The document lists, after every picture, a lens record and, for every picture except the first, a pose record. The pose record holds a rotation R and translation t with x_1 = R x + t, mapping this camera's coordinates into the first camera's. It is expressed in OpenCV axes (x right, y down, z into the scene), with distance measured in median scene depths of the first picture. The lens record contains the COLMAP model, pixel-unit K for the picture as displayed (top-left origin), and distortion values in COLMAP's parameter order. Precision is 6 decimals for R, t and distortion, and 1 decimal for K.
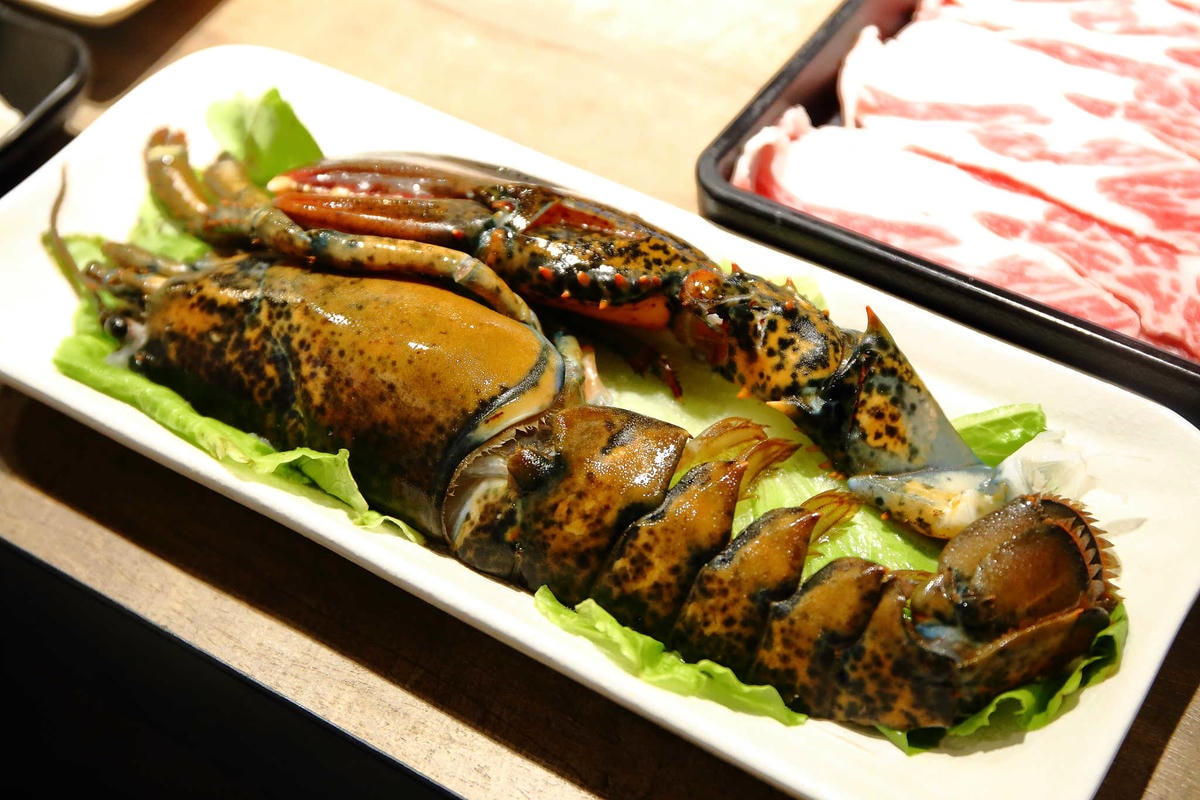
lens RADIAL K [[2157.8, 0, 600.0], [0, 2157.8, 400.0], [0, 0, 1]] dist [0.032095, 0.071861]
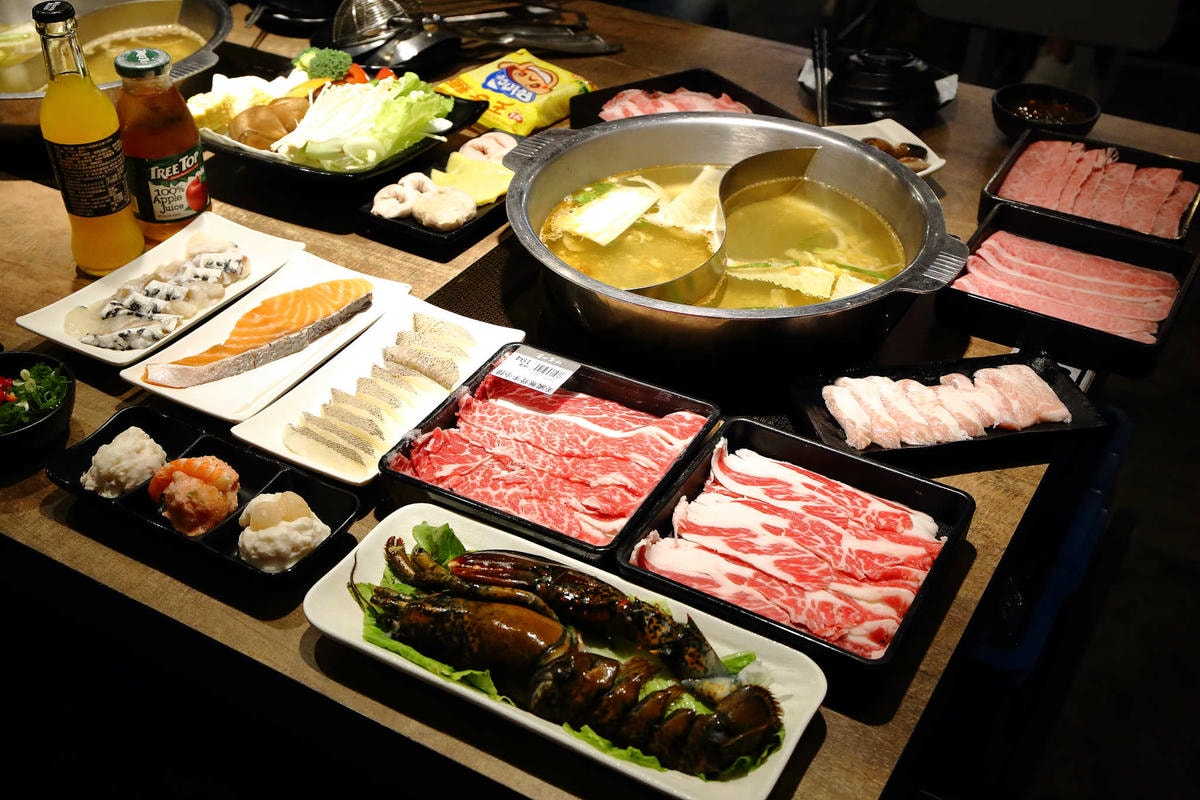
lens RADIAL K [[1400.8, 0, 600.0], [0, 1400.8, 400.0], [0, 0, 1]] dist [-0.026508, -0.012303]
pose [[0.997268, 0.006045, 0.073626, -0.107830], [0.007468, 0.983290, -0.181895, 0.010620], [-0.073495, 0.181948, 0.980558, -0.706759]]
